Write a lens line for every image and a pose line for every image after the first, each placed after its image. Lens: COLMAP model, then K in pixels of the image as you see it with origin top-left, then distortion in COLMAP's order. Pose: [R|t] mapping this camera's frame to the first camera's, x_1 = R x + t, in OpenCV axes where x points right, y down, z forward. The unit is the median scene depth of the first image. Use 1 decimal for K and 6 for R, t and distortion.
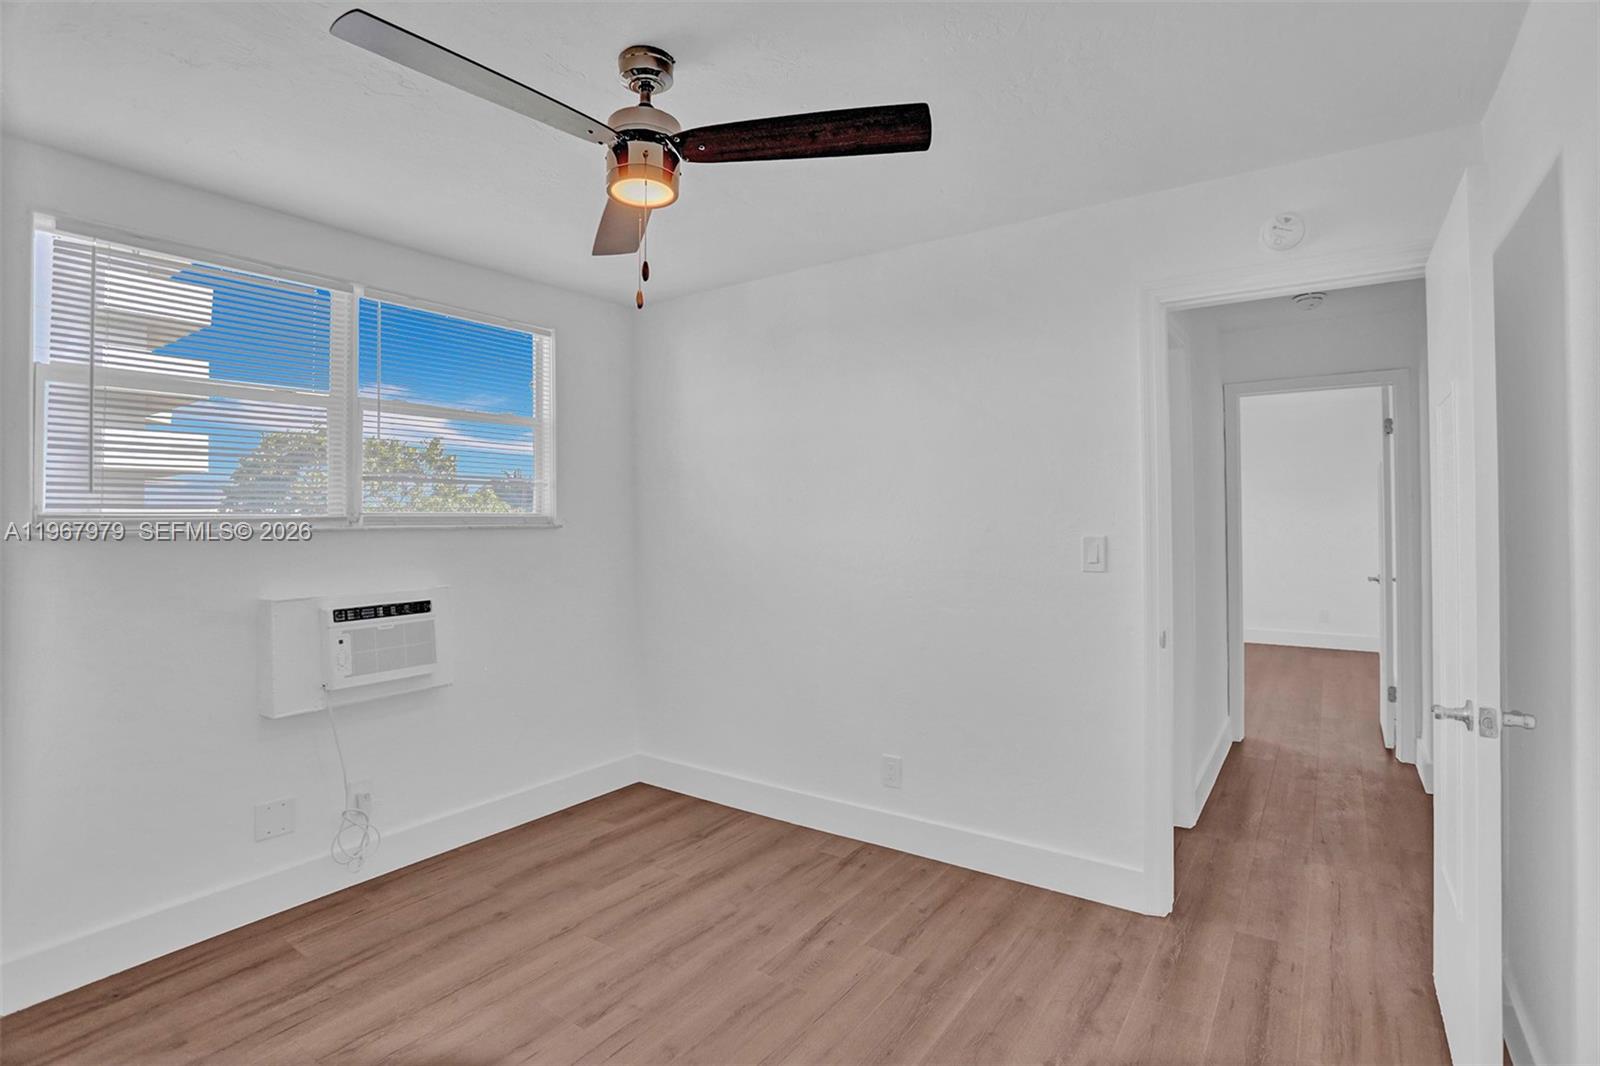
lens RADIAL K [[779.8, 0, 786.2], [0, 779.8, 510.4], [0, 0, 1]] dist [-0.001154, 0.000813]
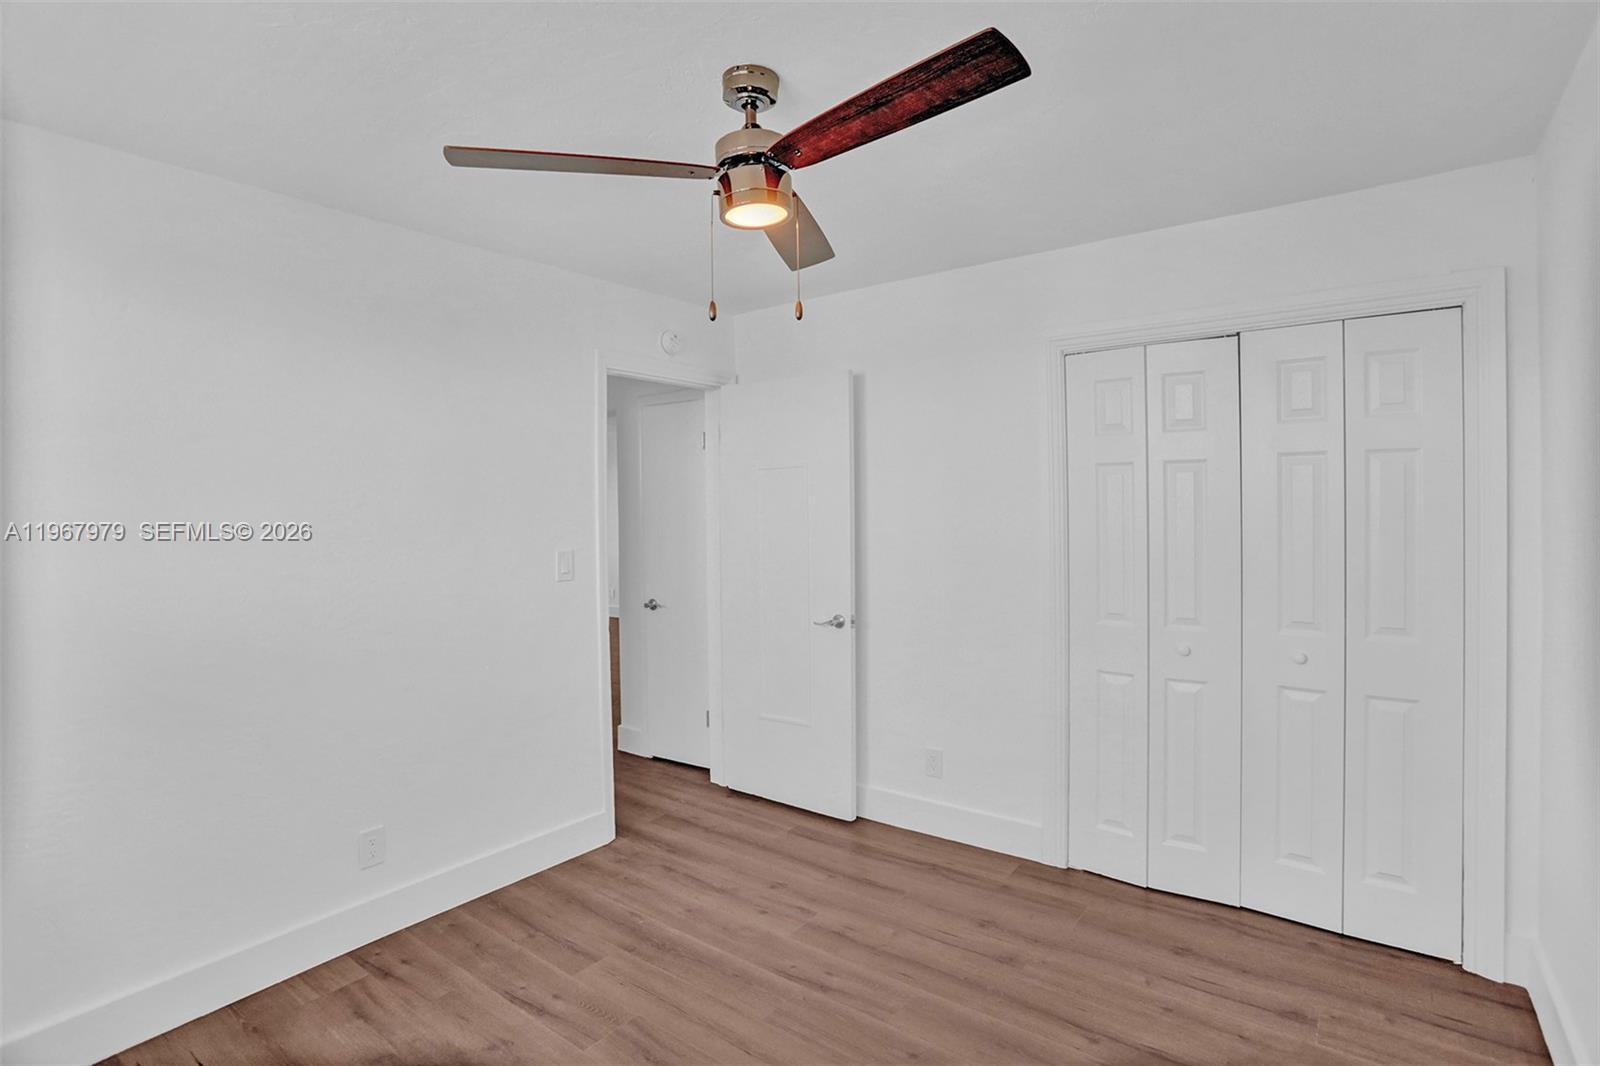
lens RADIAL K [[781.1, 0, 800.0], [0, 781.1, 533.0], [0, 0, 1]] dist [0.002774, 0.001809]
pose [[0.016365, -0.002435, 0.999863, -0.827437], [-0.018380, 0.999827, 0.002735, -0.003470], [-0.999697, -0.018422, 0.016318, 0.674752]]
